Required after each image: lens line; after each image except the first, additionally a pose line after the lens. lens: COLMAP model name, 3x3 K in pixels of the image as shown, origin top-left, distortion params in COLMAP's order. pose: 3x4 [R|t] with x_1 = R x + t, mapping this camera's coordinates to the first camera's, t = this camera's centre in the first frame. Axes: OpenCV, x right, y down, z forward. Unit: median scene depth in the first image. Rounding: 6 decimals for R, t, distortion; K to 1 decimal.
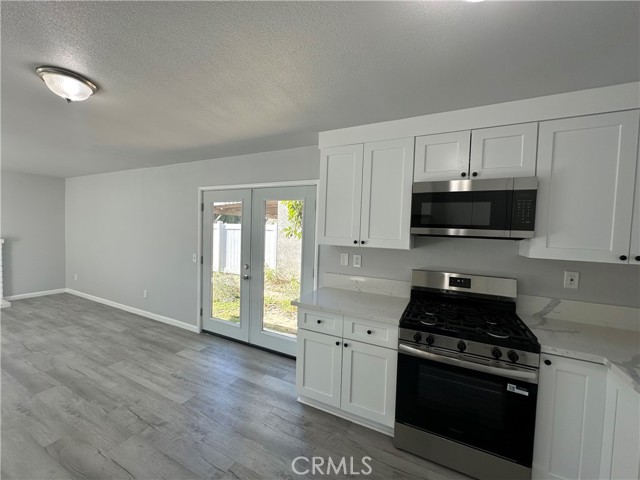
lens RADIAL K [[257.2, 0, 318.1], [0, 257.2, 238.9], [0, 0, 1]] dist [-0.002715, 0.000226]
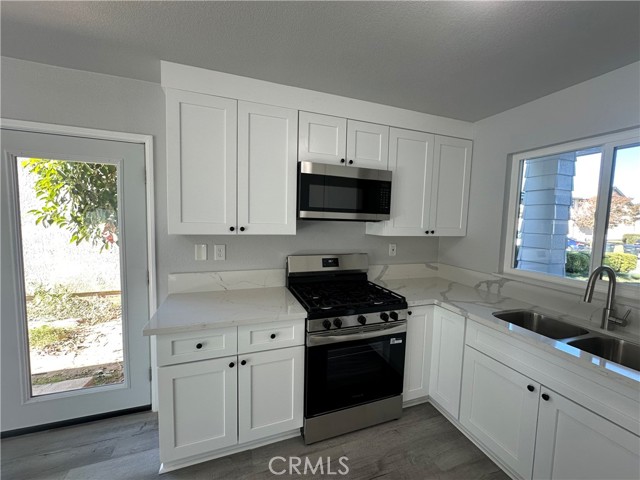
lens RADIAL K [[257.2, 0, 319.9], [0, 257.2, 239.1], [0, 0, 1]] dist [-0.002715, 0.000226]
pose [[0.688406, -0.069777, 0.721961, -0.262560], [0.022434, 0.996934, 0.074961, -0.010581], [-0.724979, -0.035407, 0.687861, 0.308169]]
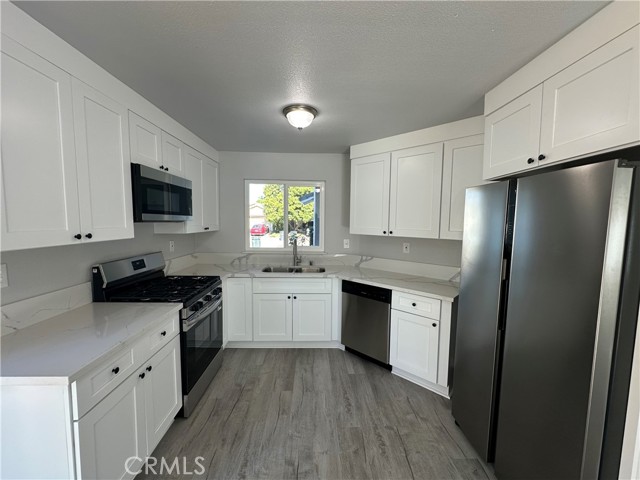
lens RADIAL K [[257.2, 0, 317.2], [0, 257.2, 240.0], [0, 0, 1]] dist [-0.002715, 0.000226]
pose [[-0.466557, -0.105151, 0.878219, -0.745962], [0.004169, 0.992636, 0.121065, -0.059098], [-0.884481, 0.060145, -0.462683, 0.872155]]
